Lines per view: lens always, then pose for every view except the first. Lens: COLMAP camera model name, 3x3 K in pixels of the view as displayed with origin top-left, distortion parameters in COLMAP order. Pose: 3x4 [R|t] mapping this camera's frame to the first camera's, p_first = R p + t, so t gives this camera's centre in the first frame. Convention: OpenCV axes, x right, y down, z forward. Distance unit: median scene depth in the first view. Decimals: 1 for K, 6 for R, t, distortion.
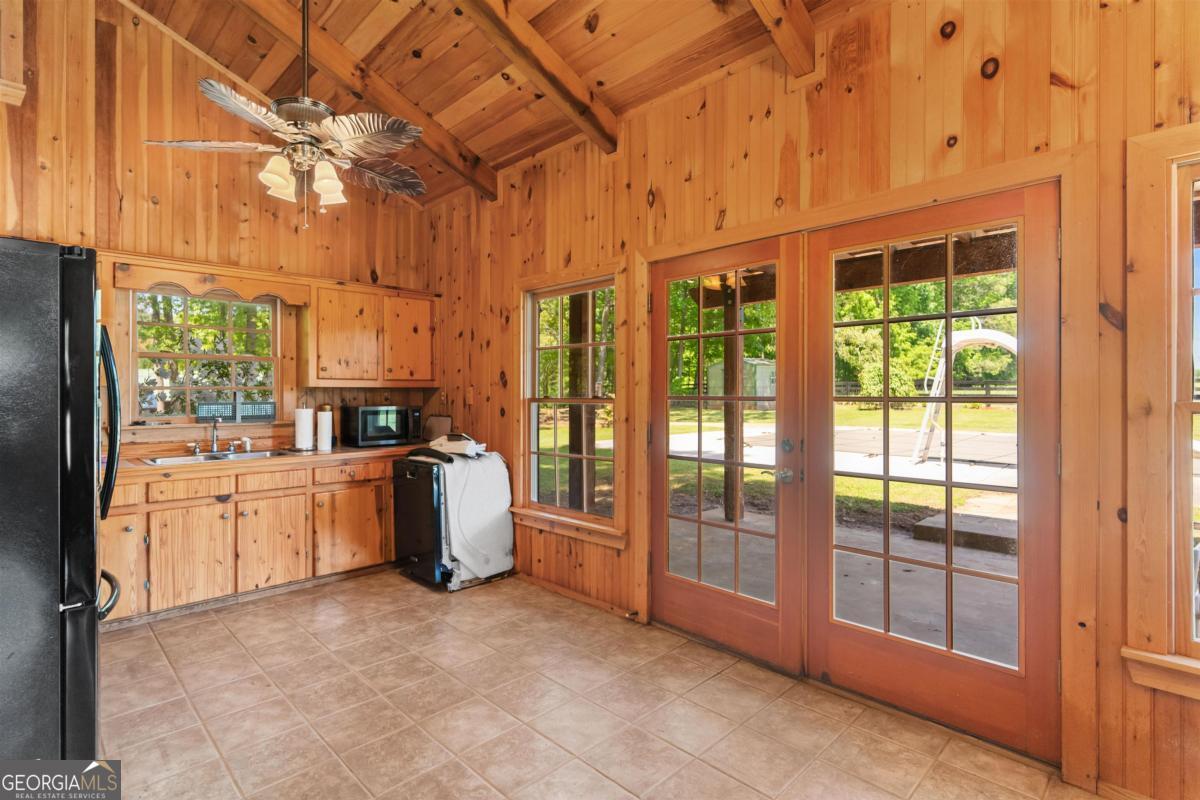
lens RADIAL K [[585.8, 0, 596.9], [0, 585.8, 381.2], [0, 0, 1]] dist [0.000903, 0.000336]
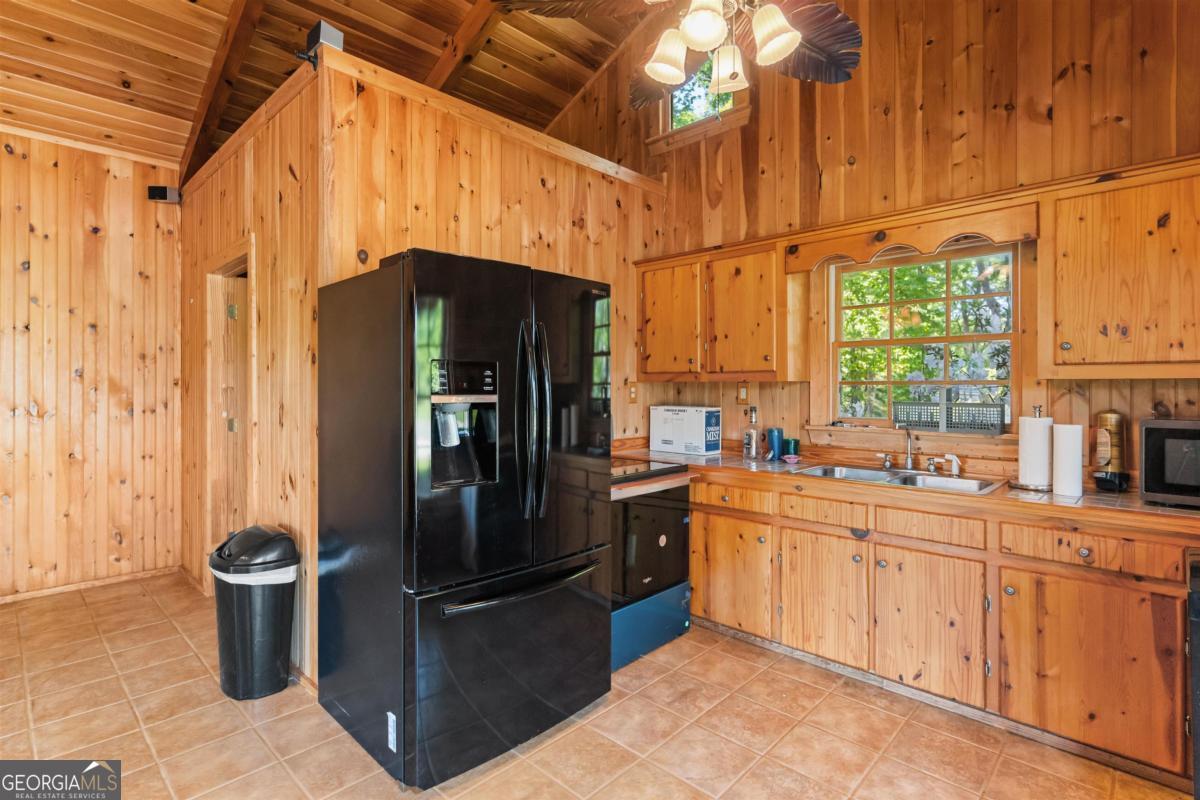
lens RADIAL K [[585.8, 0, 596.9], [0, 585.8, 381.2], [0, 0, 1]] dist [0.000903, 0.000336]
pose [[0.013513, -0.006384, -0.999888, 0.086642], [0.019546, 0.999790, -0.006119, 0.007713], [0.999718, -0.019461, 0.013635, 0.644150]]
